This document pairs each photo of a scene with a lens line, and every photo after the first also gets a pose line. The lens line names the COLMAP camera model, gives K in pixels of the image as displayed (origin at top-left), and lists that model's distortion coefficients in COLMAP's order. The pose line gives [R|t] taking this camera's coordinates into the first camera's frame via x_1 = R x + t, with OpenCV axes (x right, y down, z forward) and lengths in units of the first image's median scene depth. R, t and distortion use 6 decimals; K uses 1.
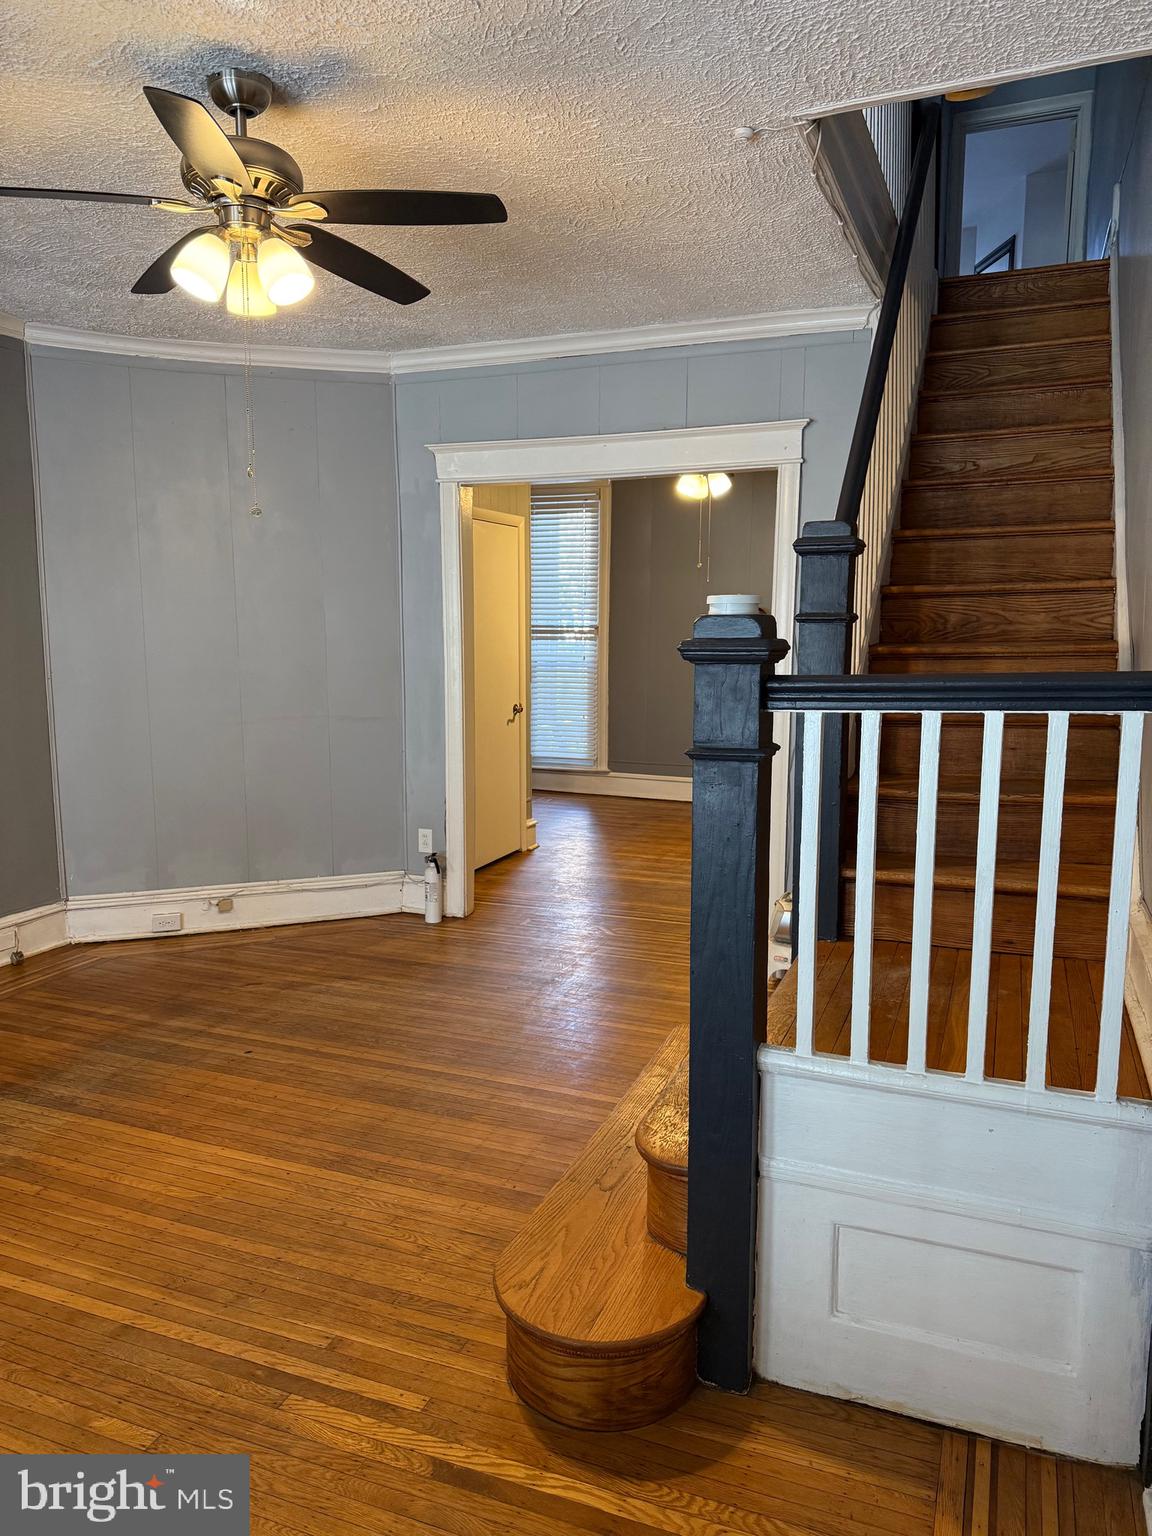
lens RADIAL K [[1077.5, 0, 569.5], [0, 1077.5, 752.4], [0, 0, 1]] dist [0.059602, -0.079775]
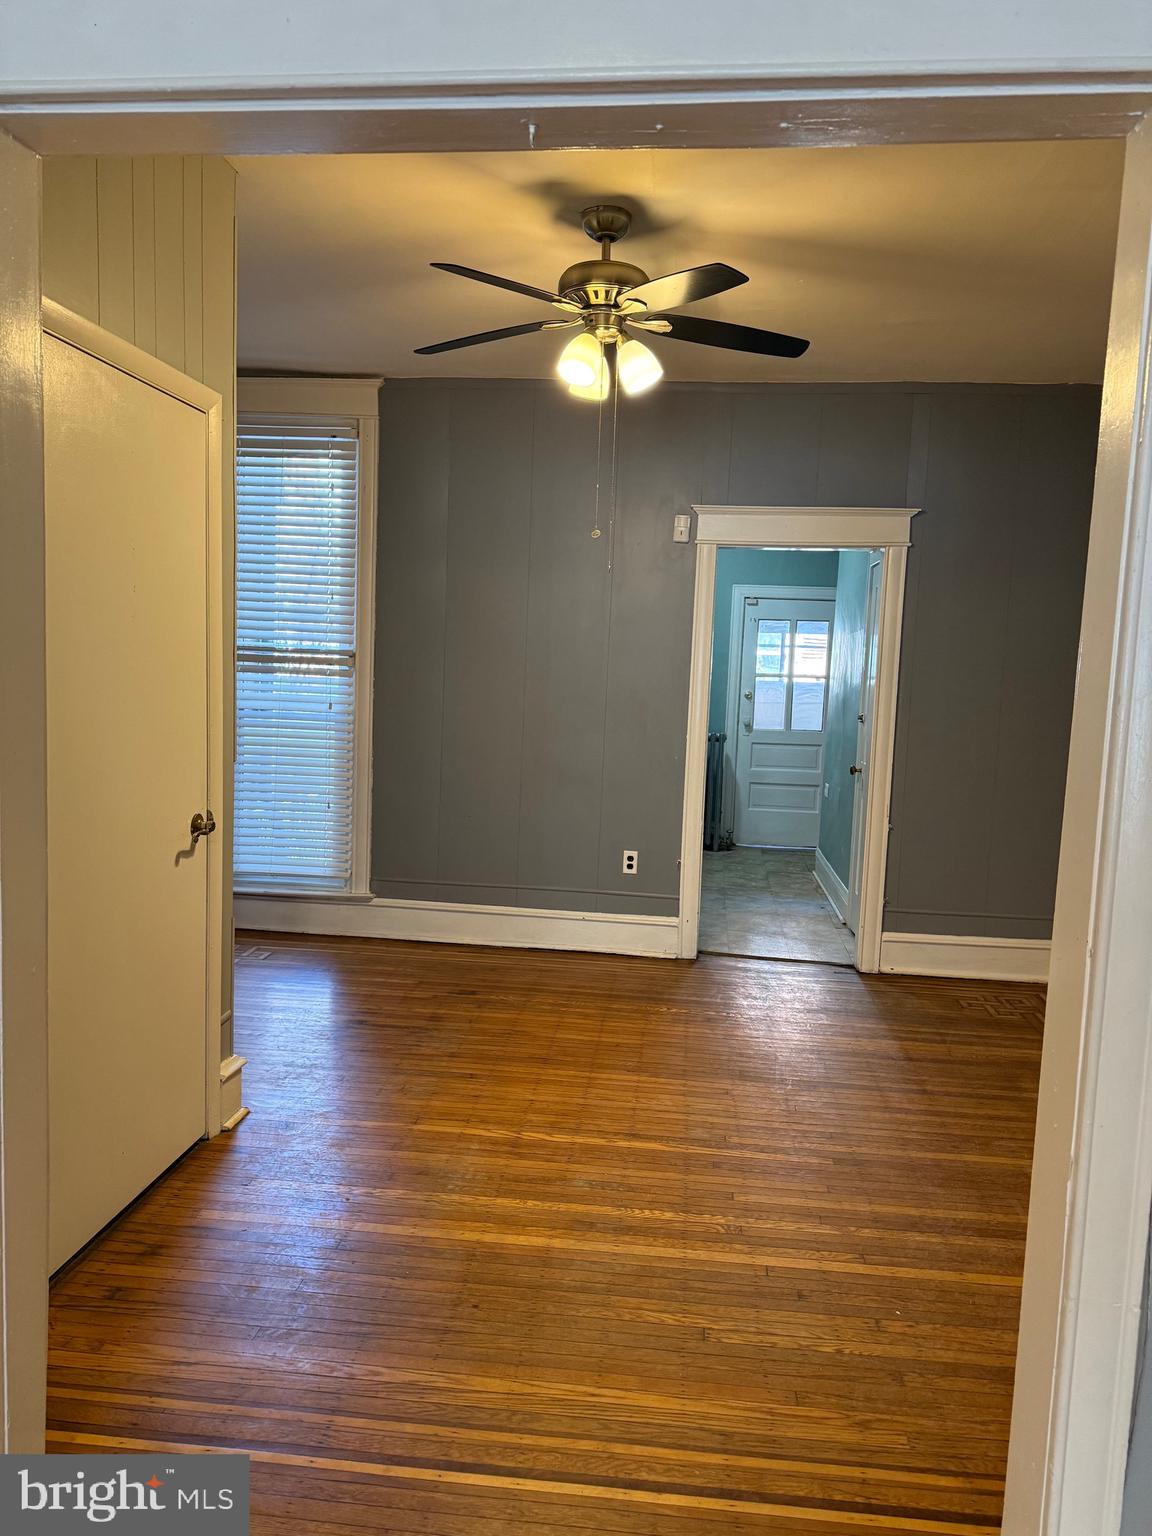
lens RADIAL K [[1077.5, 0, 582.3], [0, 1077.5, 773.3], [0, 0, 1]] dist [0.059602, -0.079775]
pose [[0.961252, 0.006052, 0.275606, -0.034586], [-0.002274, 0.999899, -0.014025, -0.091716], [-0.275663, 0.012855, 0.961168, 0.853489]]
